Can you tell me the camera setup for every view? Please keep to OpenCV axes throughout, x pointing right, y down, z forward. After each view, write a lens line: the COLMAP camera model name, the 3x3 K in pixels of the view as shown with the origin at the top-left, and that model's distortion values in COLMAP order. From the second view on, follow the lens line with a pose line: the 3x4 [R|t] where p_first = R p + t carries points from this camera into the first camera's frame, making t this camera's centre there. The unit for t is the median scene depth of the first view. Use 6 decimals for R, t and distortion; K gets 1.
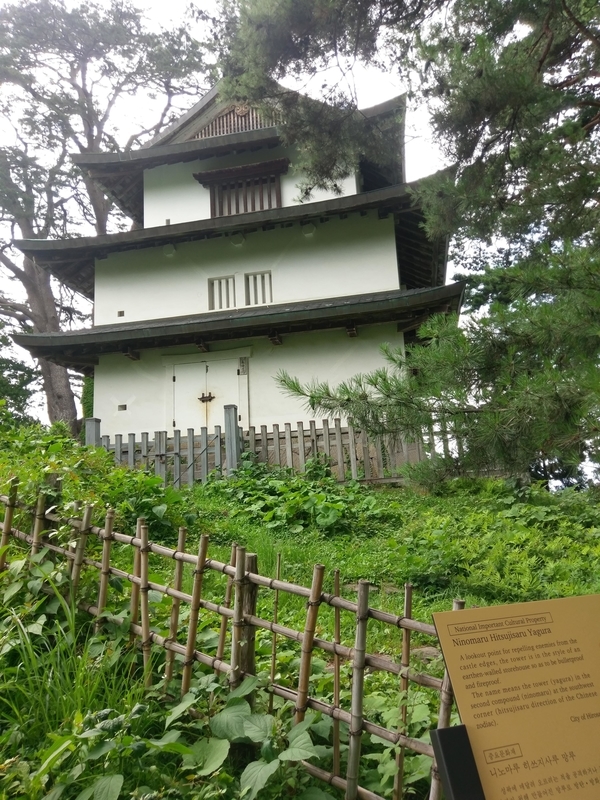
lens RADIAL K [[605.6, 0, 300.0], [0, 605.6, 400.0], [0, 0, 1]] dist [0.022248, -0.004595]
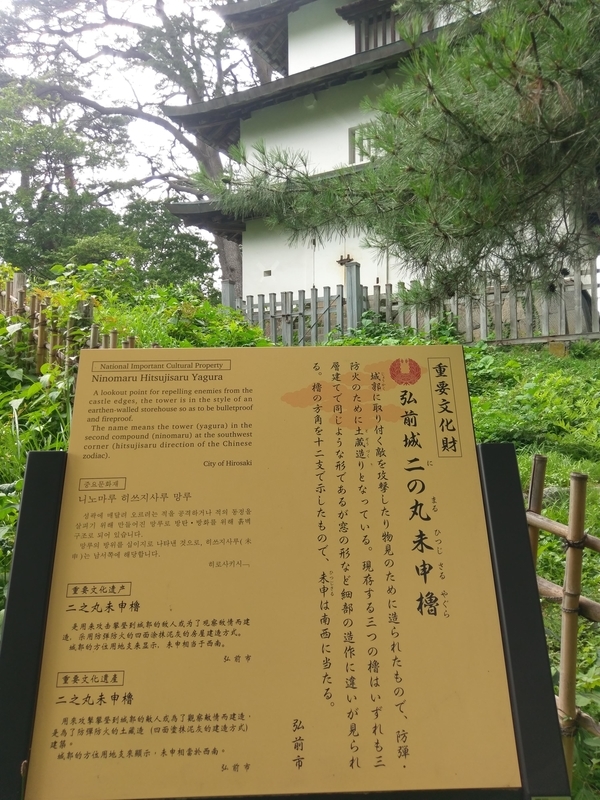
lens RADIAL K [[603.3, 0, 300.0], [0, 603.3, 400.0], [0, 0, 1]] dist [0.104220, -0.182048]
pose [[0.948455, 0.039895, -0.314390, 0.115943], [0.022054, 0.981331, 0.191059, 0.036166], [0.316143, -0.188145, 0.929868, 0.032663]]
